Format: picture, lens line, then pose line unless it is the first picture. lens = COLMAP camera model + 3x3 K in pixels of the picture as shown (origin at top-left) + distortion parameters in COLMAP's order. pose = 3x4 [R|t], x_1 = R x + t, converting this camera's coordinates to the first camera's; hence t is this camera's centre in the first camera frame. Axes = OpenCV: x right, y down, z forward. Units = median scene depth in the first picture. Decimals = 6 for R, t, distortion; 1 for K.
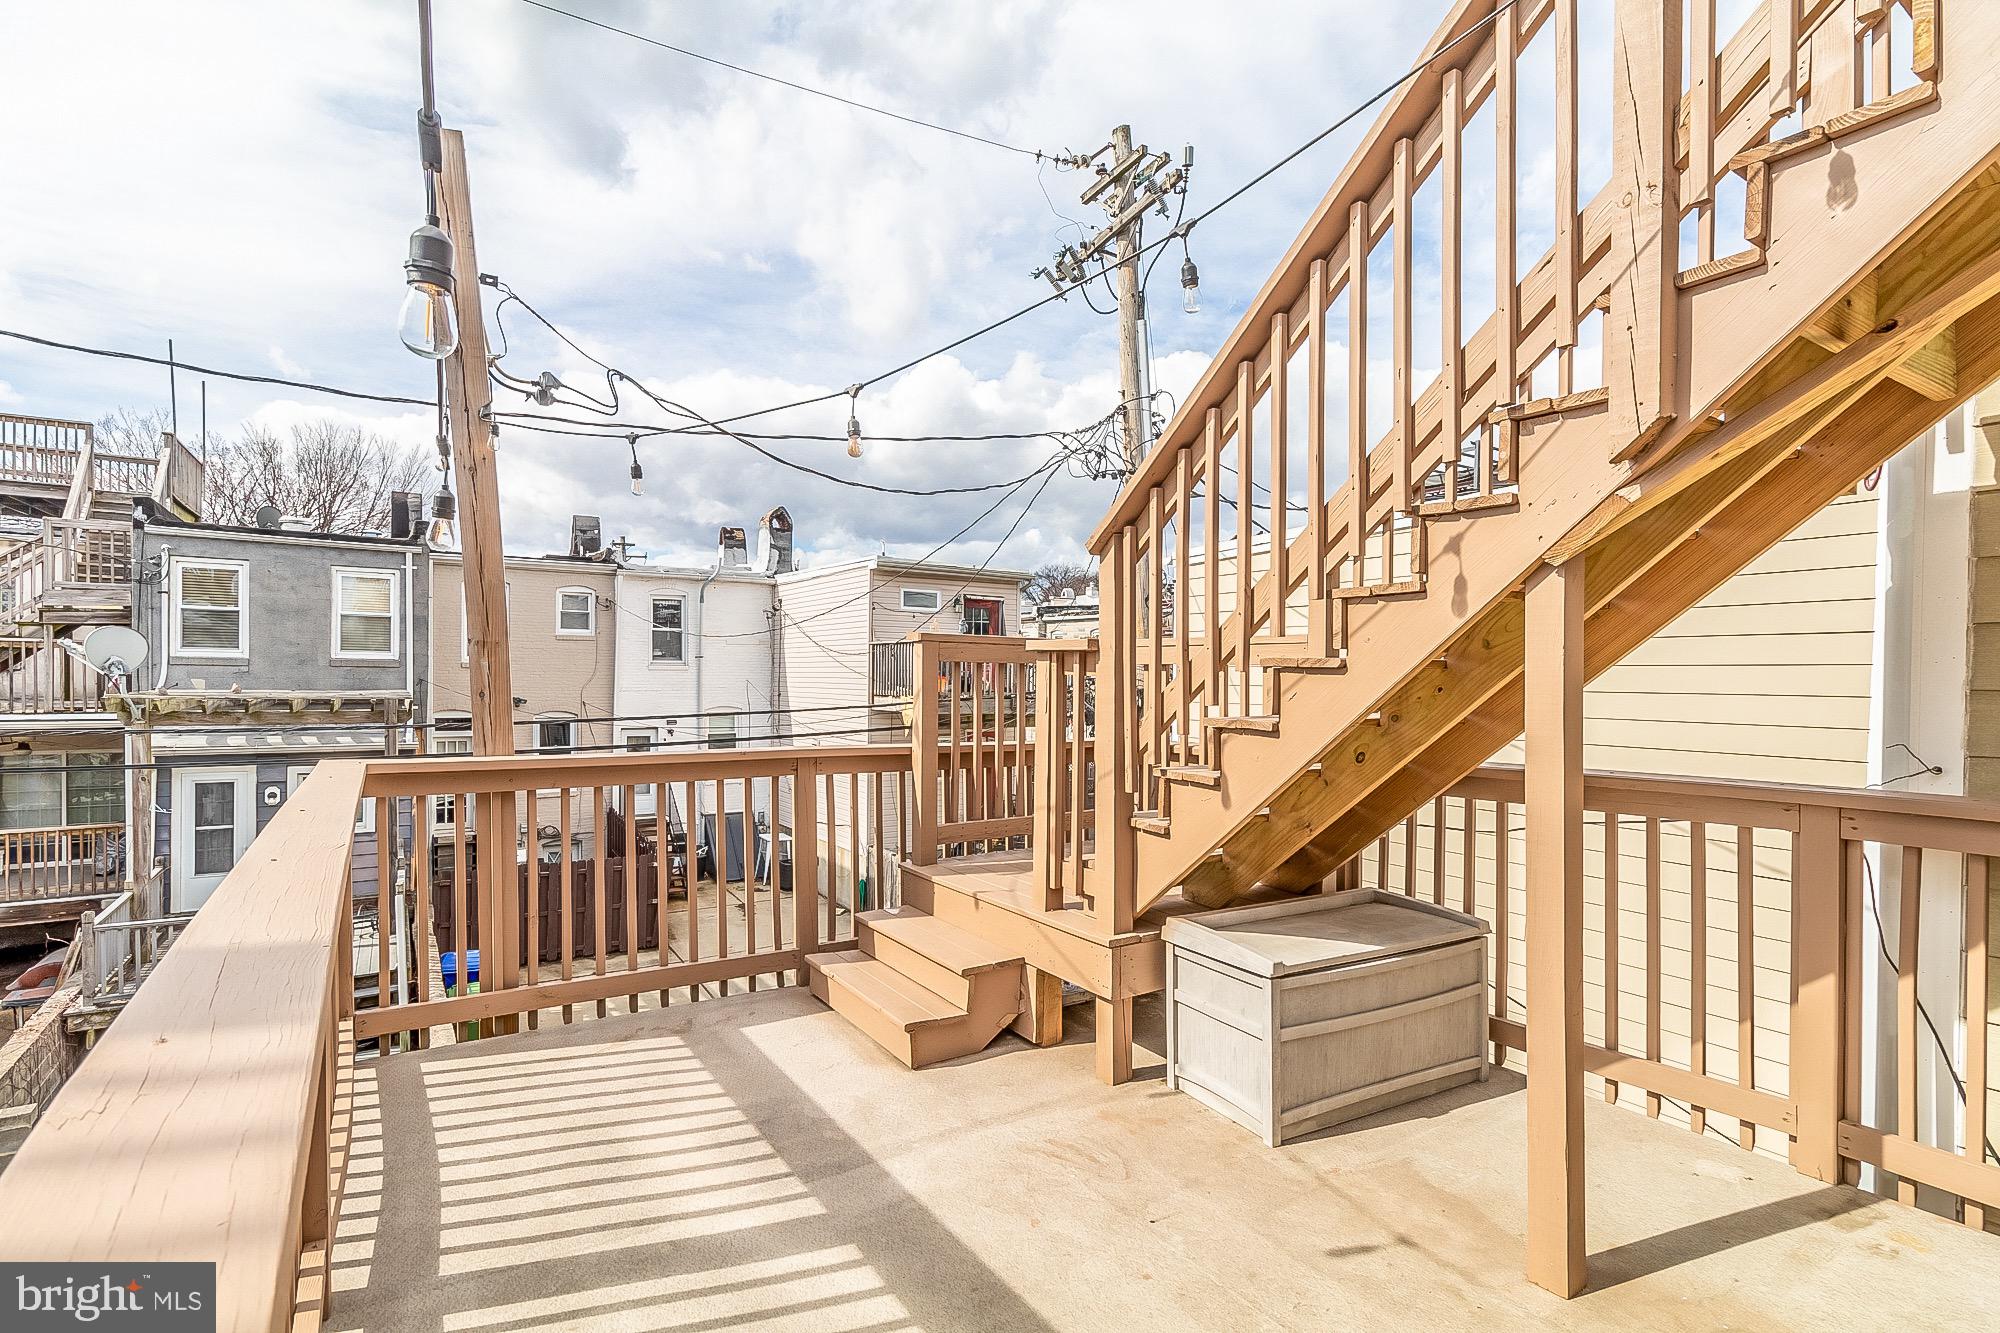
lens RADIAL K [[930.9, 0, 1005.5], [0, 930.9, 657.4], [0, 0, 1]] dist [-0.000397, 0.000034]
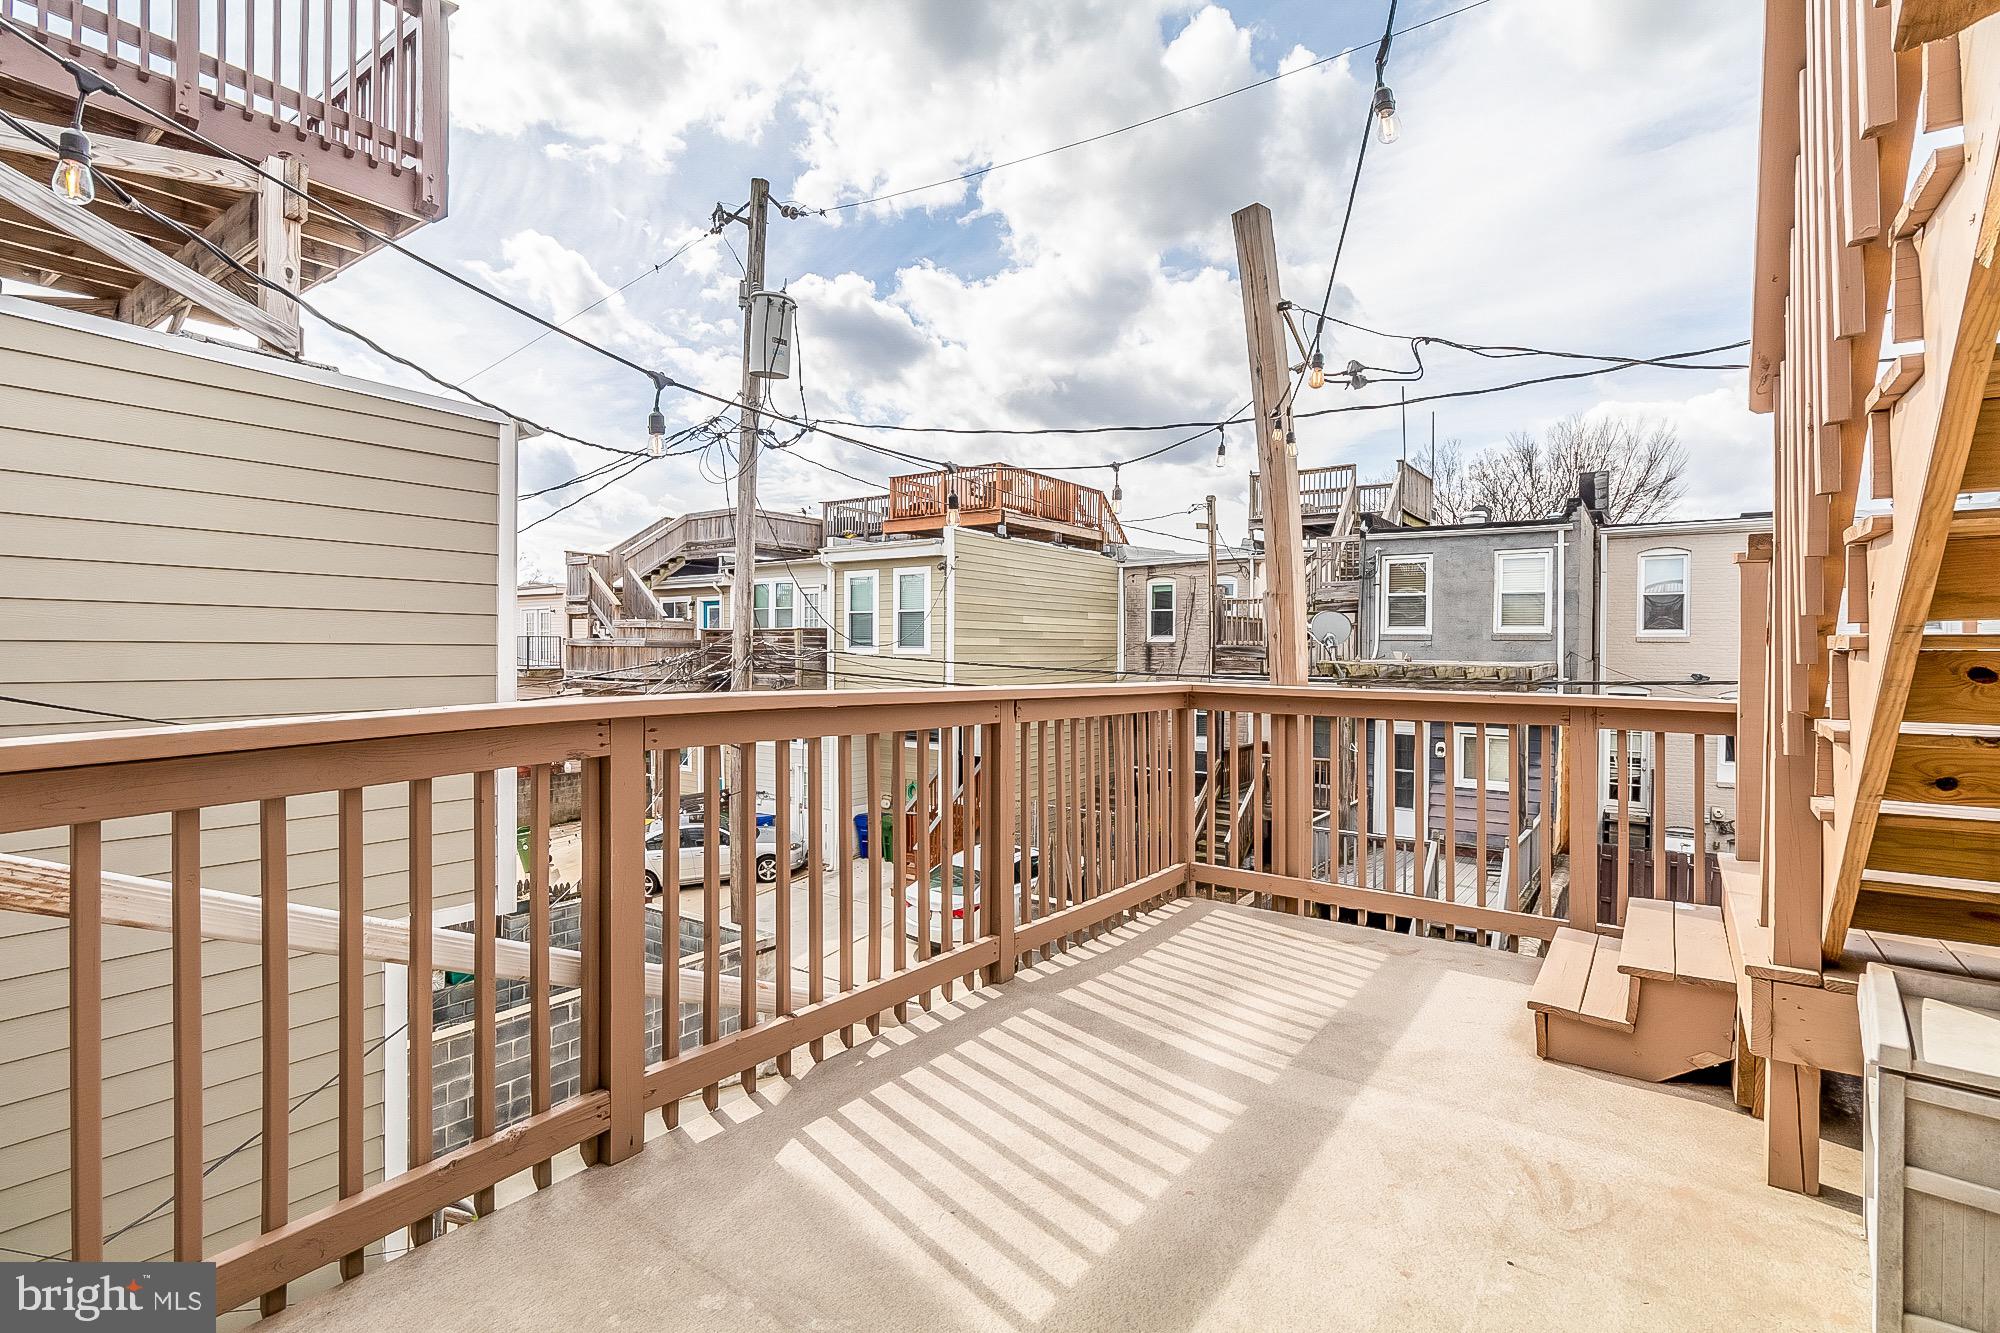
lens RADIAL K [[938.6, 0, 1007.4], [0, 938.6, 611.5], [0, 0, 1]] dist [-0.000075, -0.000228]
pose [[0.368678, -0.044143, -0.928509, 0.106771], [0.016396, 0.999025, -0.040985, 0.011657], [0.929413, -0.000114, 0.369042, 0.044186]]
